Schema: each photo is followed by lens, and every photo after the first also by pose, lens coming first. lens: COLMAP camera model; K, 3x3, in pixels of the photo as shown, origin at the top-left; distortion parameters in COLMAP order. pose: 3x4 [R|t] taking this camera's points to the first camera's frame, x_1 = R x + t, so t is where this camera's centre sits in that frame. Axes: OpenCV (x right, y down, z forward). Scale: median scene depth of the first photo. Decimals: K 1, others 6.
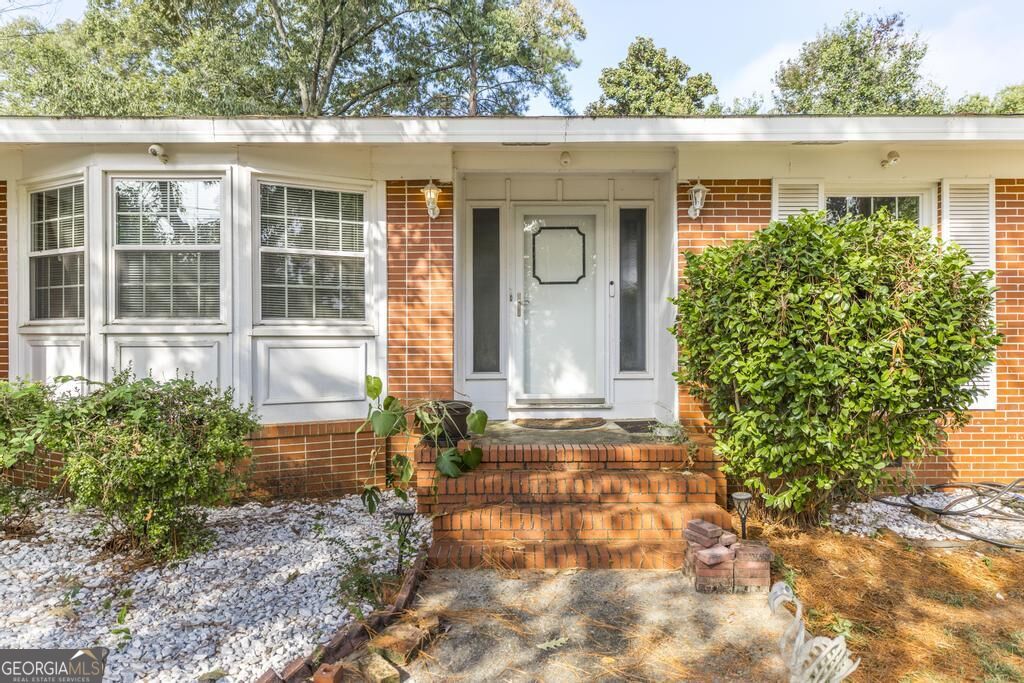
lens RADIAL K [[624.7, 0, 519.3], [0, 624.7, 335.9], [0, 0, 1]] dist [-0.002247, -0.000133]
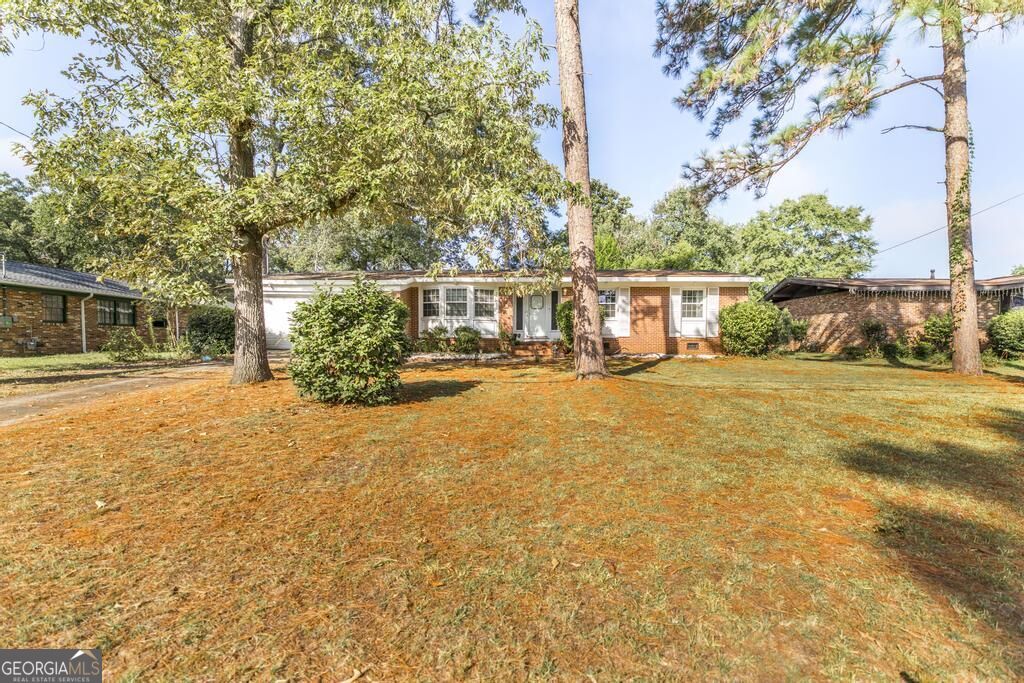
lens RADIAL K [[446.6, 0, 512.6], [0, 446.6, 342.3], [0, 0, 1]] dist [0.002273, 0.000789]
pose [[0.998995, 0.006268, -0.044376, 0.040268], [-0.005944, 0.999955, 0.007443, 0.138716], [0.044421, -0.007172, 0.998987, -2.363838]]
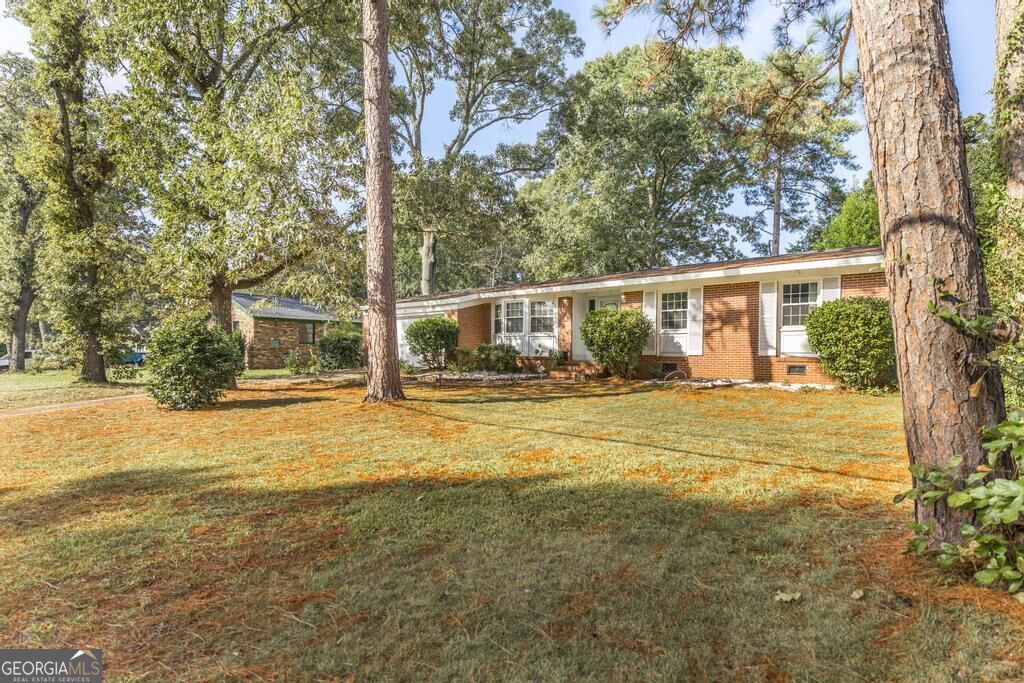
lens RADIAL K [[540.9, 0, 522.5], [0, 540.9, 349.8], [0, 0, 1]] dist [0.011003, -0.001611]
pose [[0.753787, 0.000376, -0.657118, 1.953249], [0.000413, 0.999999, 0.001046, 0.086717], [0.657118, -0.001060, 0.753787, -1.826820]]
